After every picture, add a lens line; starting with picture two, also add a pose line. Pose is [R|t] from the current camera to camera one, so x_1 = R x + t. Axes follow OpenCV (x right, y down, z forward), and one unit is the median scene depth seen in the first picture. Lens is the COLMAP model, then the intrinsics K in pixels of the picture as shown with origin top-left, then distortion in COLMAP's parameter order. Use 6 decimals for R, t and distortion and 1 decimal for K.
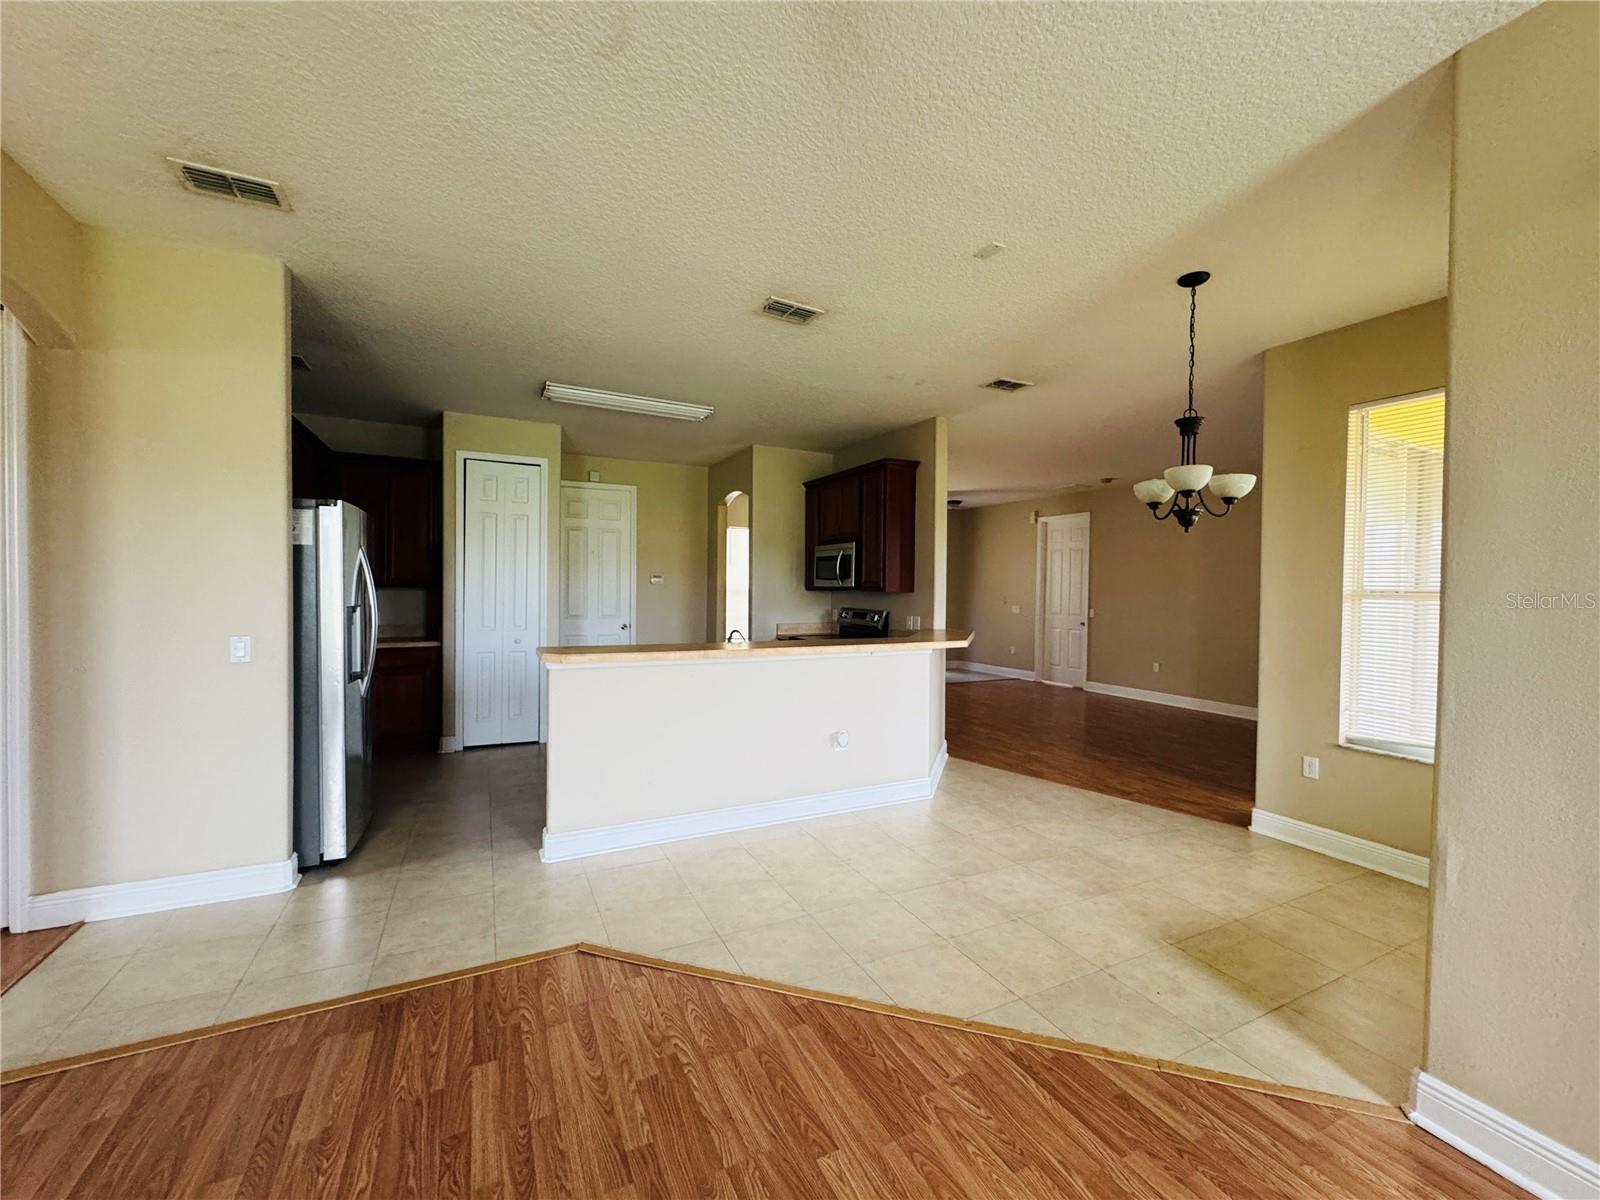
lens RADIAL K [[644.8, 0, 799.0], [0, 644.8, 598.7], [0, 0, 1]] dist [-0.001886, -0.000174]
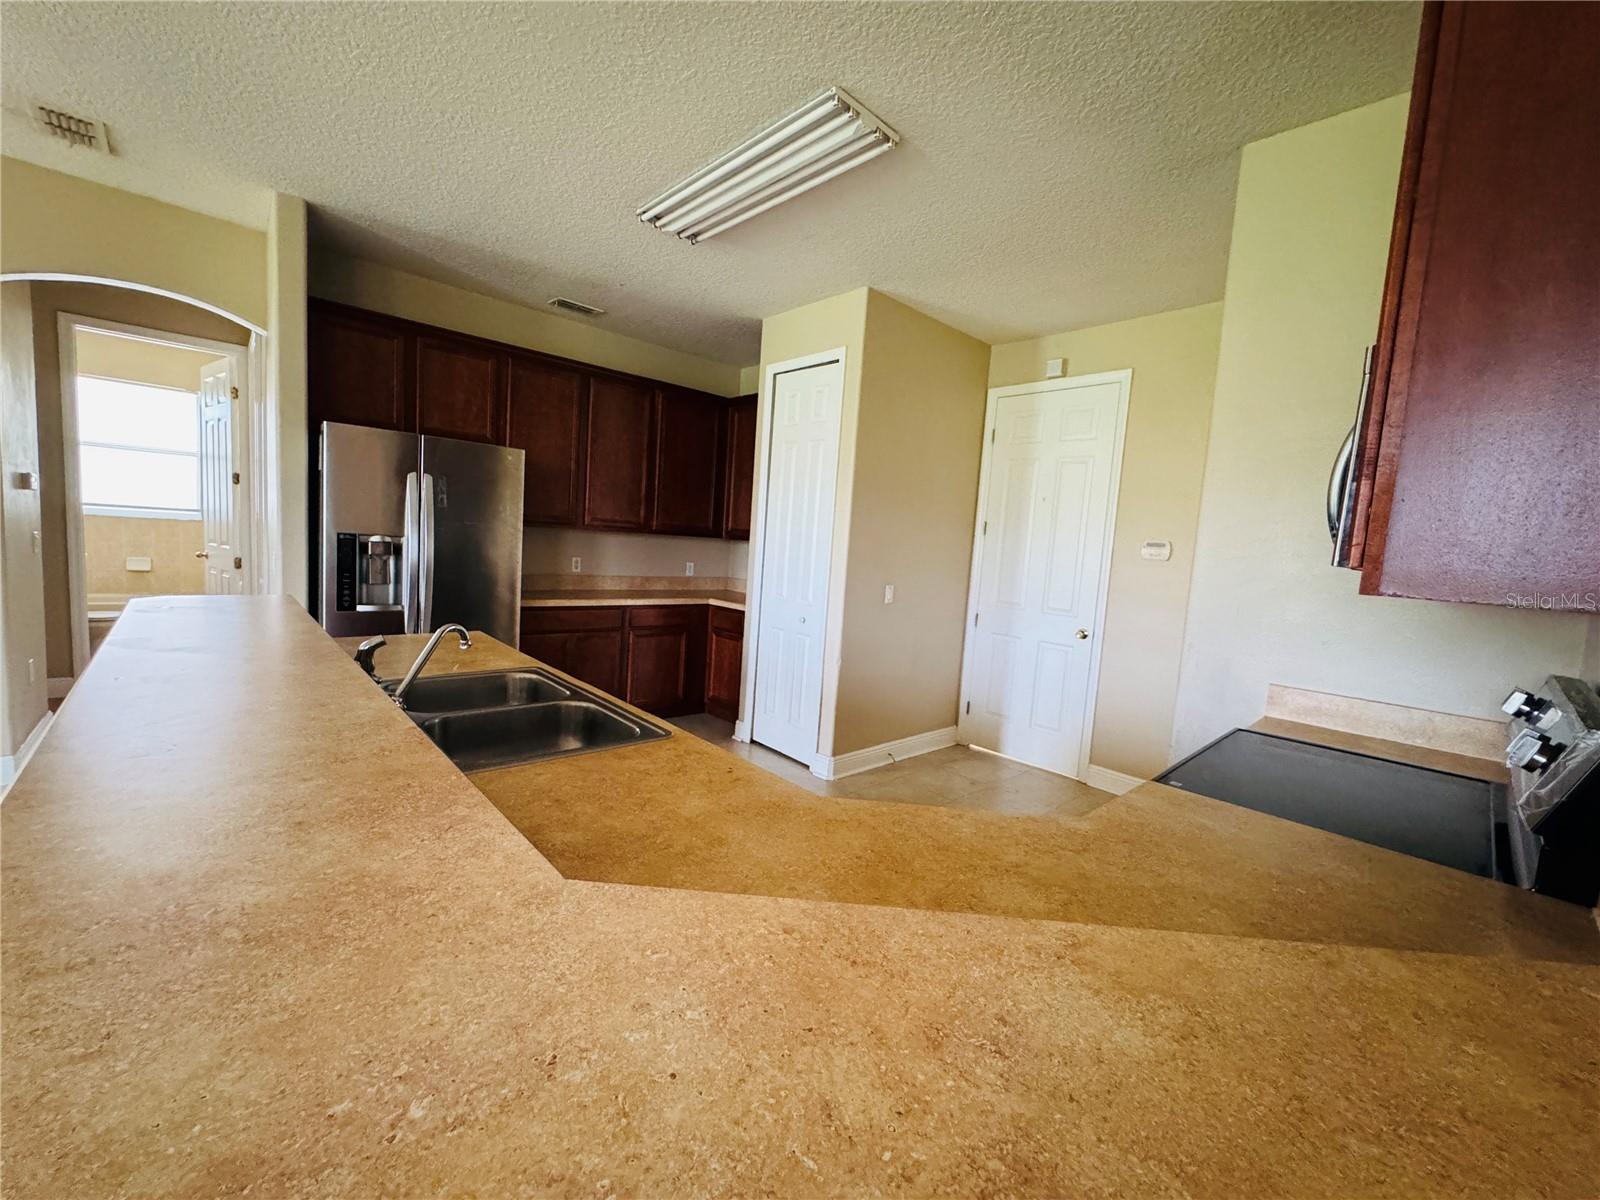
lens RADIAL K [[644.8, 0, 799.0], [0, 644.8, 598.7], [0, 0, 1]] dist [-0.001886, -0.000174]
pose [[0.277999, 0.094442, -0.955928, 0.185218], [-0.082809, 0.993807, 0.074102, -0.007029], [0.957005, 0.058559, 0.284098, 0.604581]]
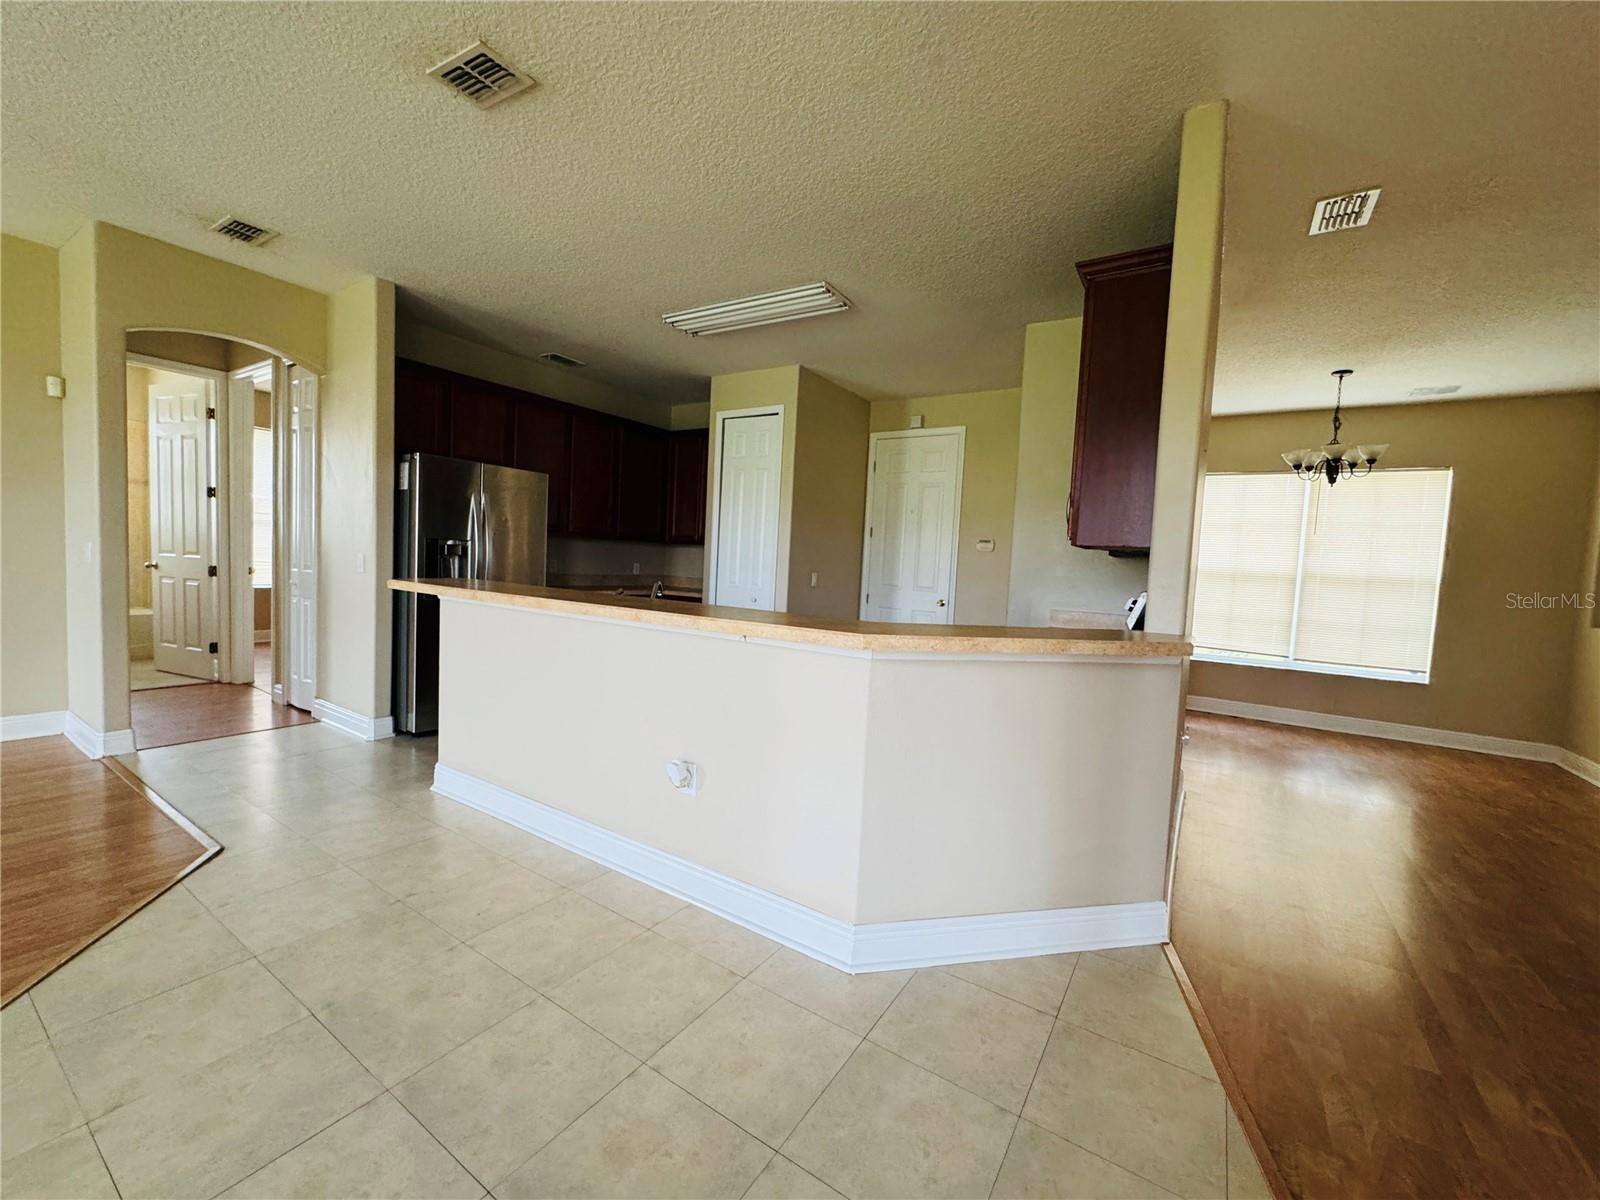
lens RADIAL K [[644.8, 0, 799.0], [0, 644.8, 598.7], [0, 0, 1]] dist [-0.001886, -0.000174]
pose [[0.509948, 0.065832, -0.857682, 0.330976], [-0.060631, 0.997338, 0.040502, 0.016169], [0.858066, 0.031348, 0.512582, 0.426875]]
